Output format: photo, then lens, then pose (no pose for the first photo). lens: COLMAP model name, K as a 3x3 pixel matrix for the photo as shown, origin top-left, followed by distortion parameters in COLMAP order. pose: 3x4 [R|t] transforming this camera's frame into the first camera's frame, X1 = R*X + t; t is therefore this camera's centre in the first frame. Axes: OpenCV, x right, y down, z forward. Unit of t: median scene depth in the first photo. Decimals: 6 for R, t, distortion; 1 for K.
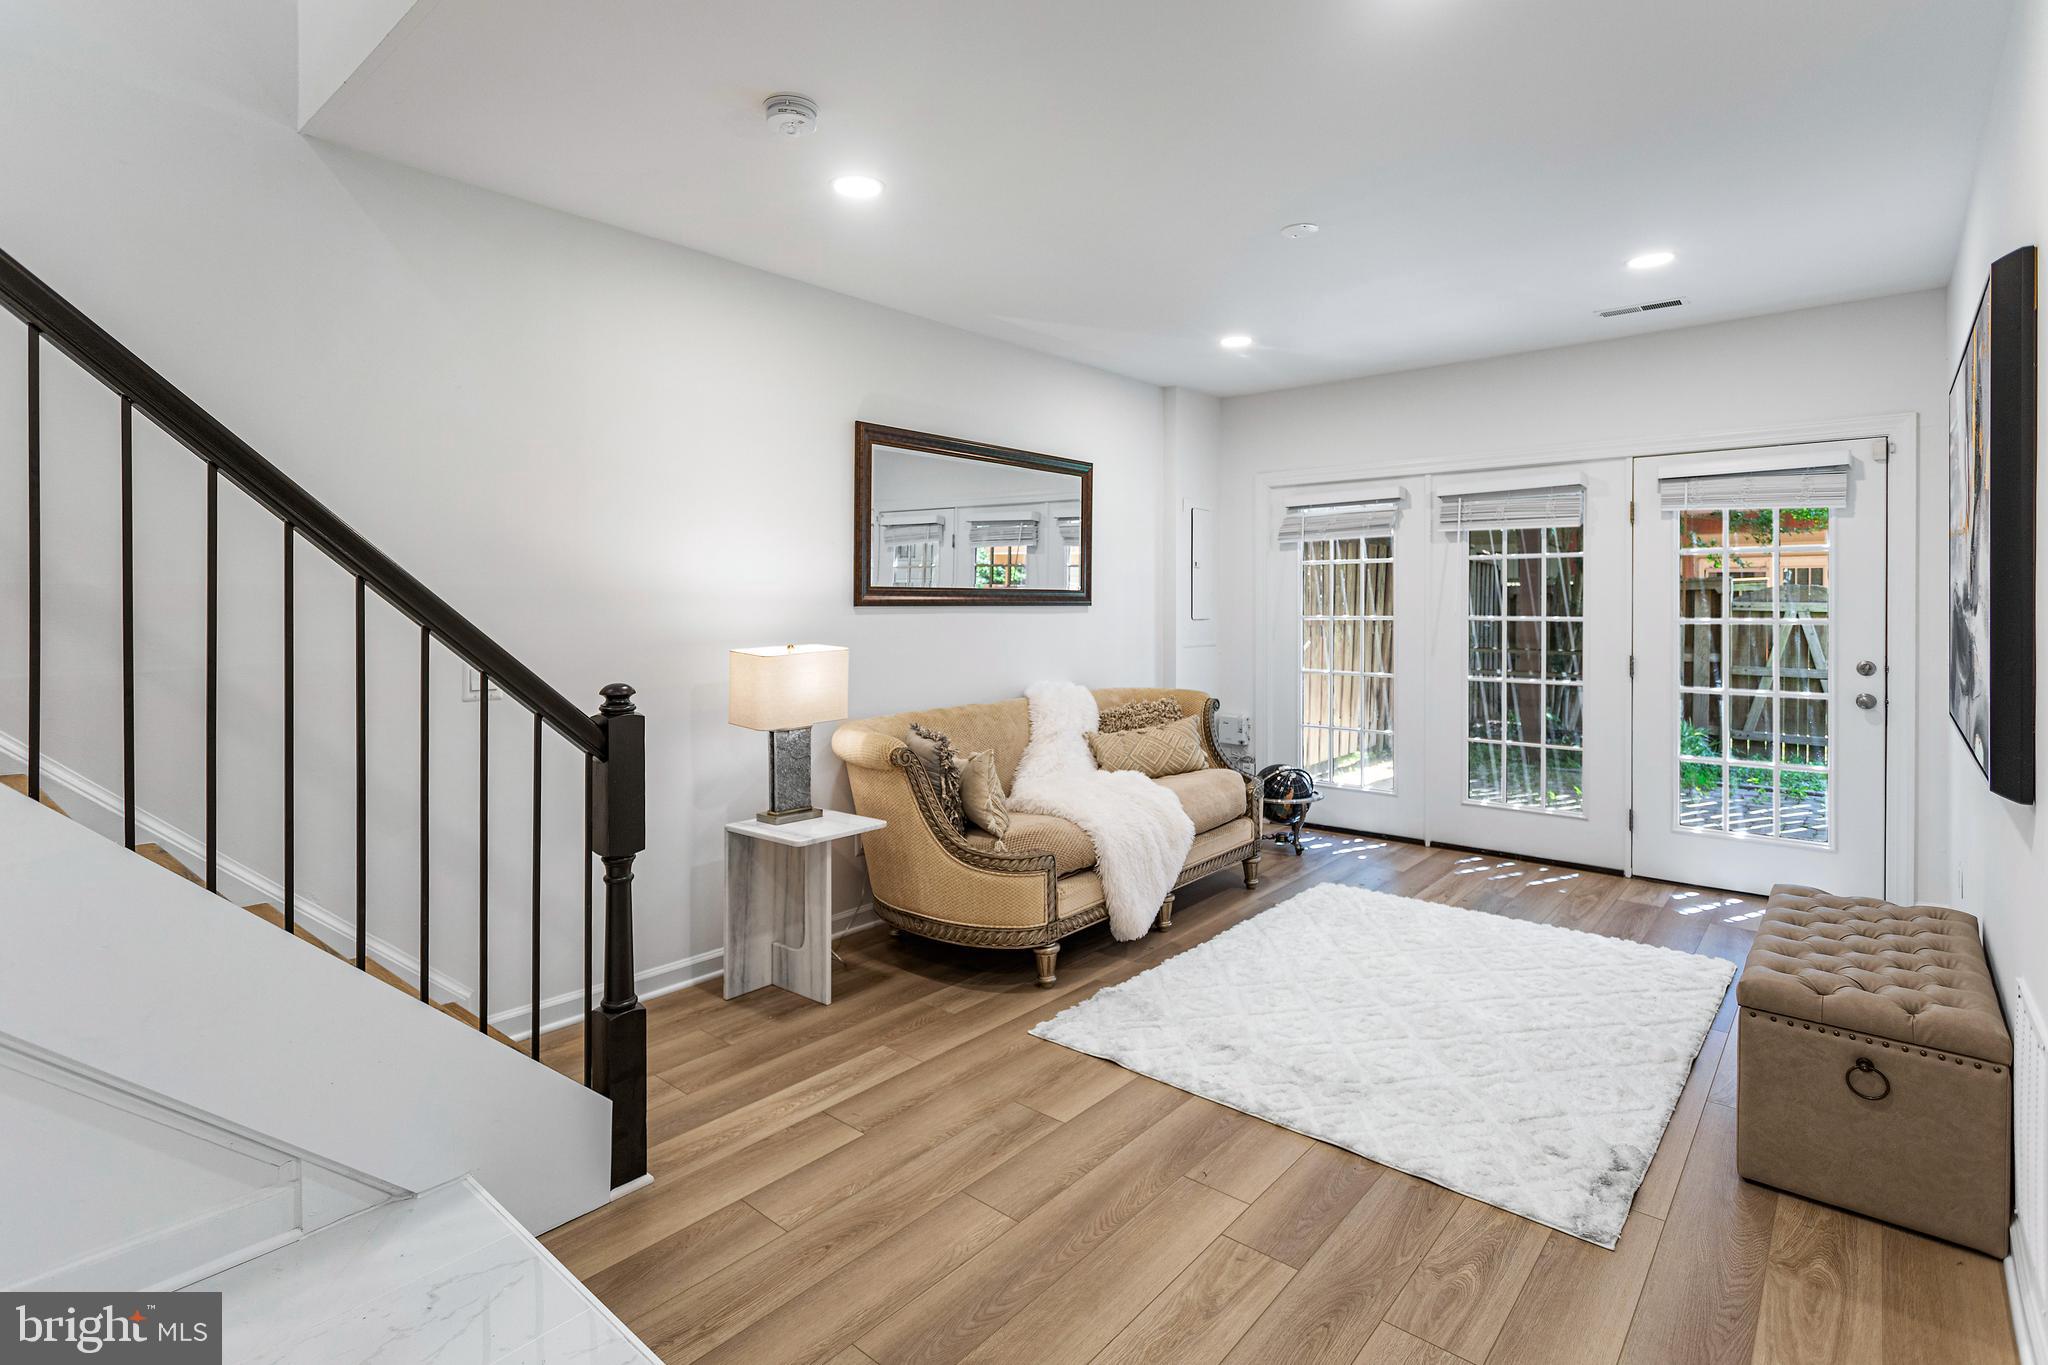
lens RADIAL K [[994.4, 0, 1018.7], [0, 994.4, 599.5], [0, 0, 1]] dist [-0.000244, 0.000041]
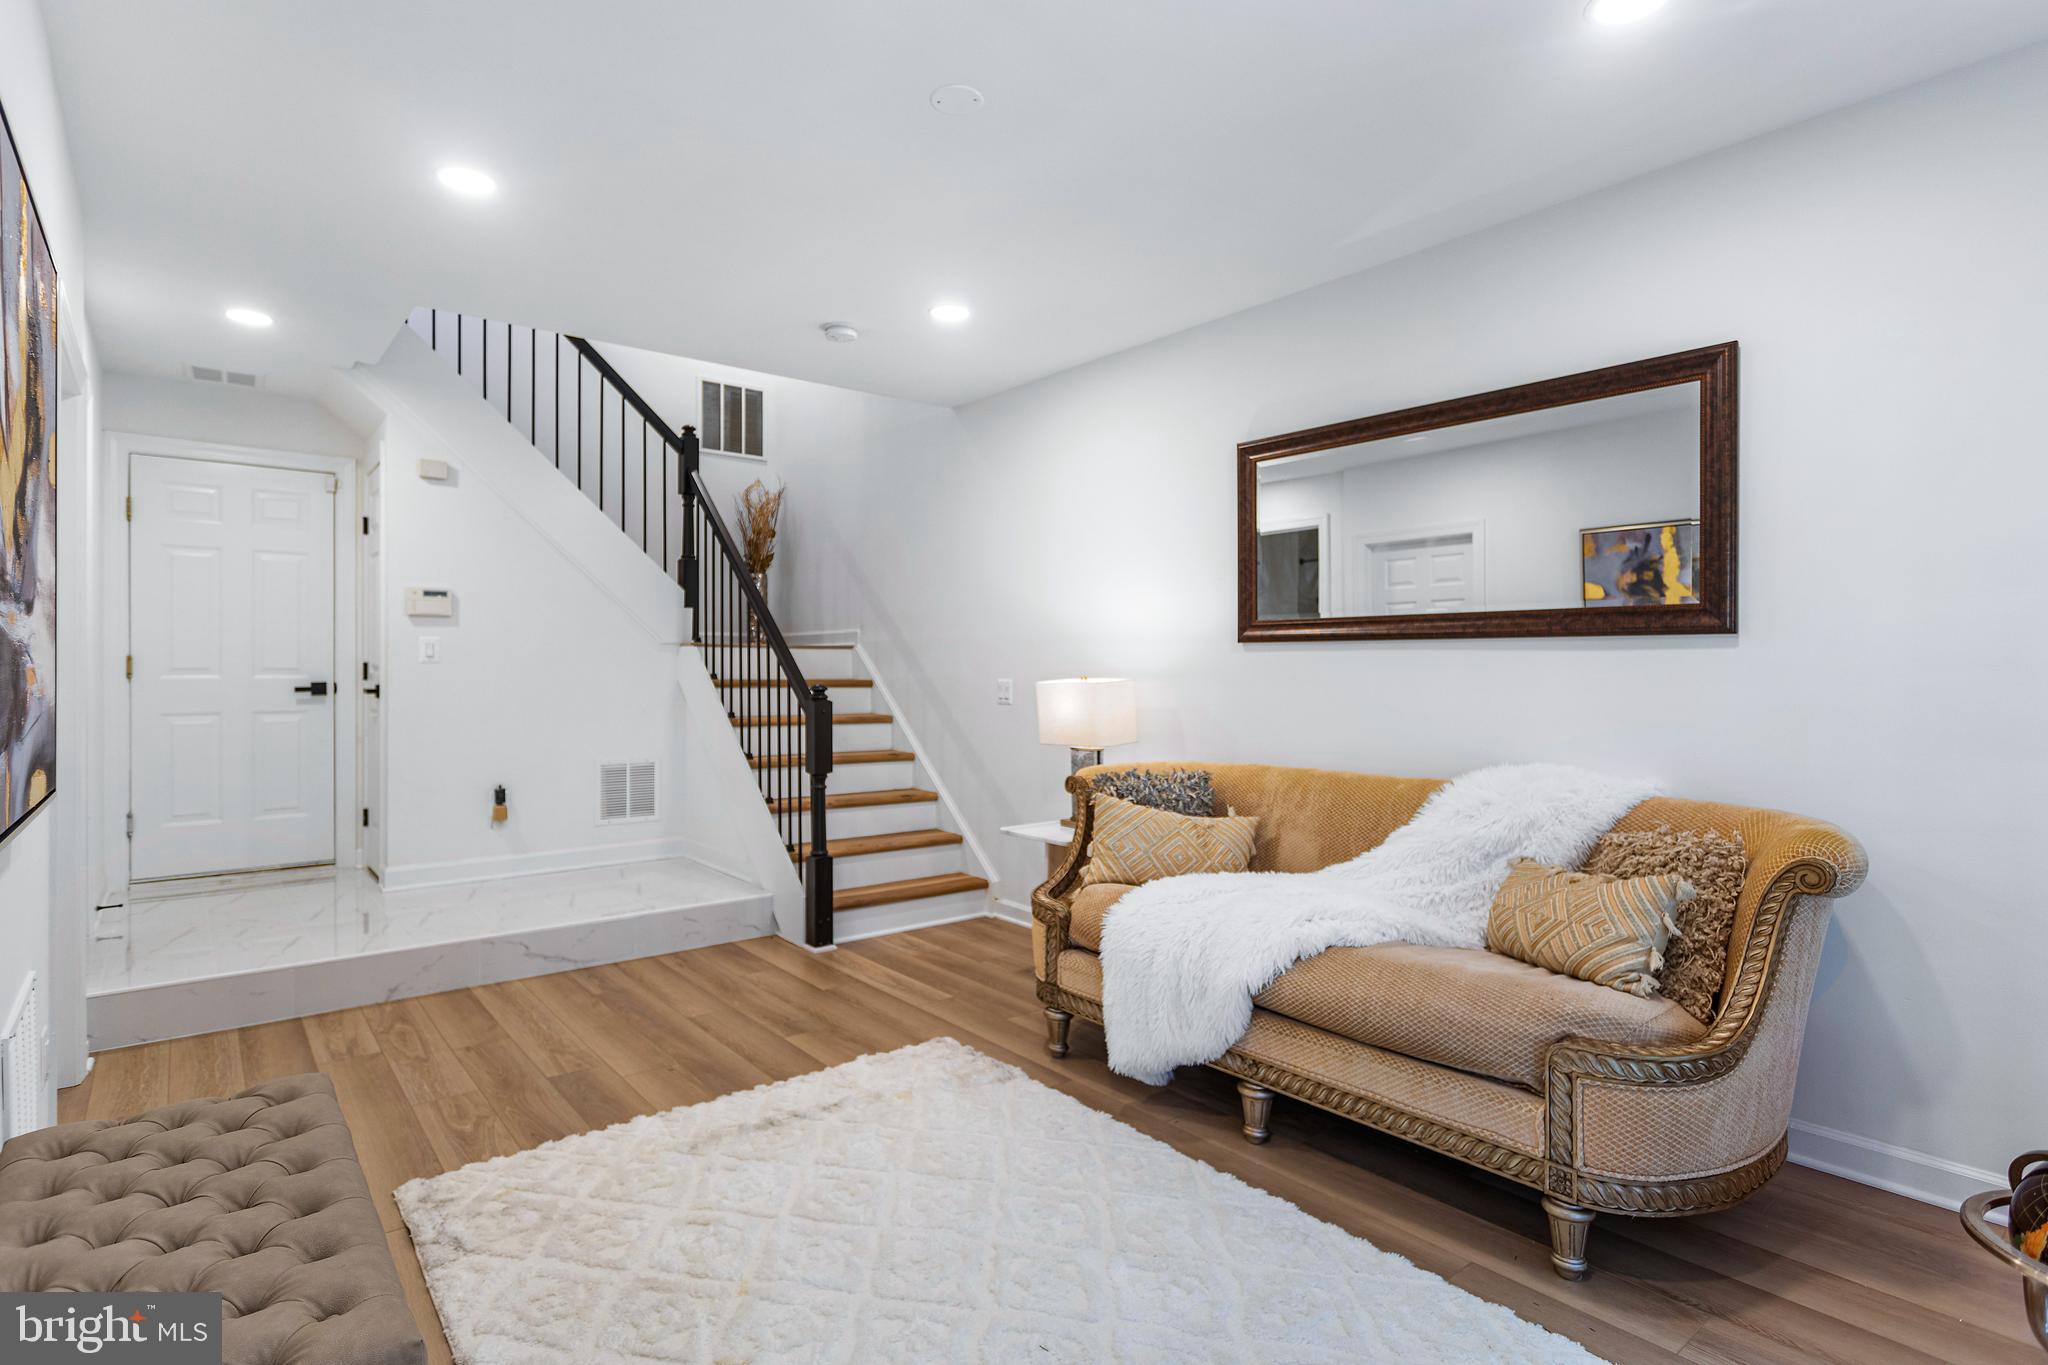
lens RADIAL K [[1029.3, 0, 1024.0], [0, 1029.3, 682.5], [0, 0, 1]] dist [-0.032606, 0.000259]
pose [[-0.170134, 0.011000, -0.985360, 0.806482], [-0.004532, 0.999918, 0.011946, 0.033594], [0.985411, 0.006498, -0.170070, 0.958672]]
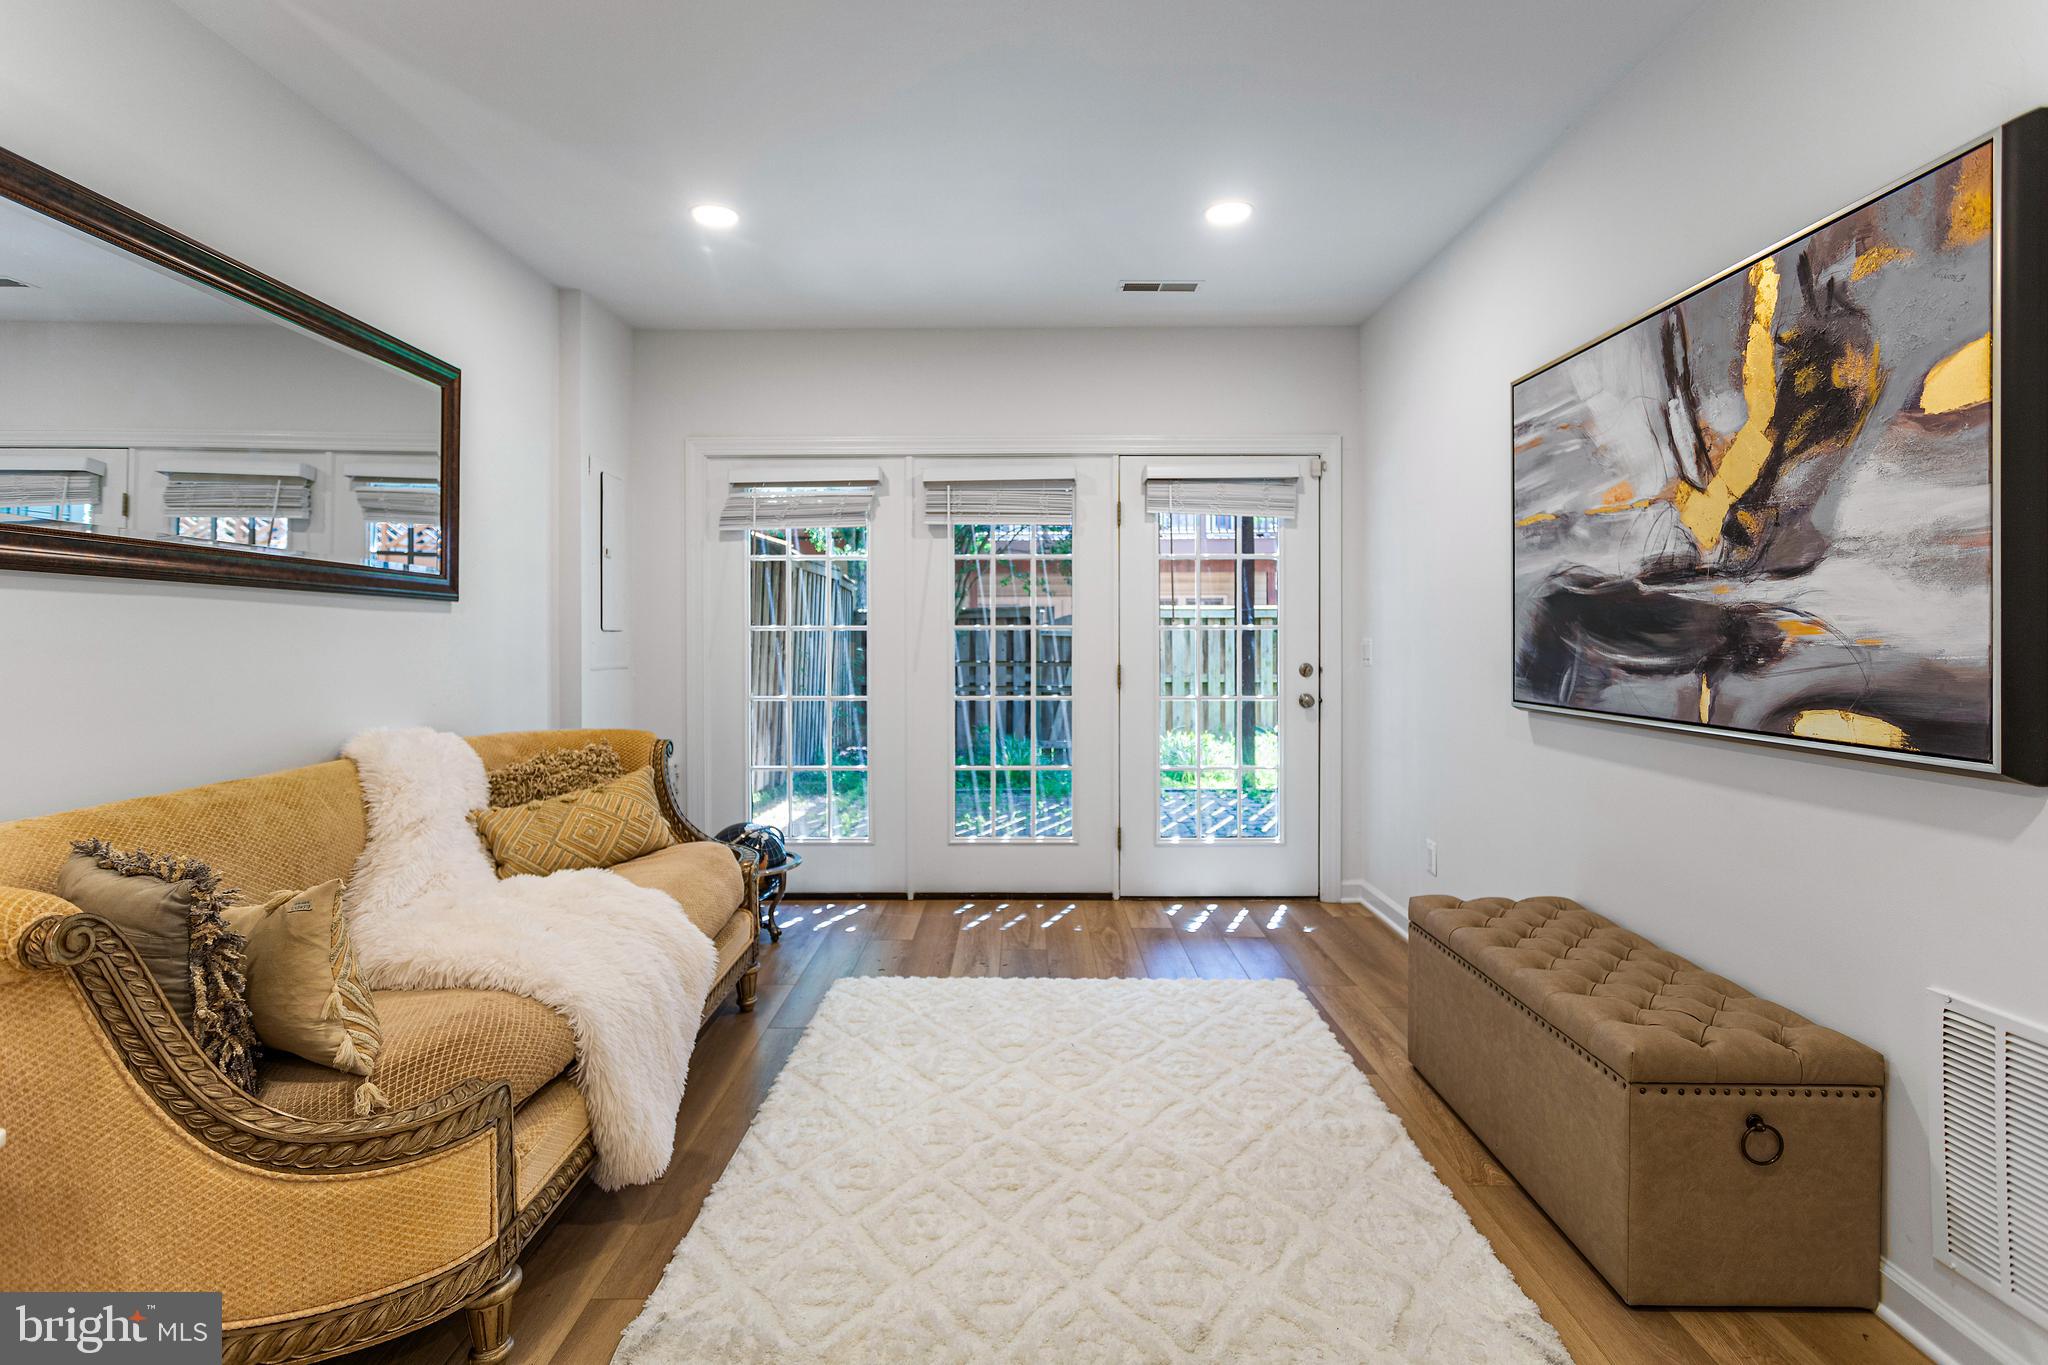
lens RADIAL K [[973.8, 0, 1013.2], [0, 973.8, 642.1], [0, 0, 1]] dist [-0.001807, 0.000901]
pose [[0.763443, -0.000989, 0.645874, -0.068474], [-0.000724, 0.999997, 0.002387, 0.038275], [-0.645875, -0.002290, 0.763440, 0.416976]]
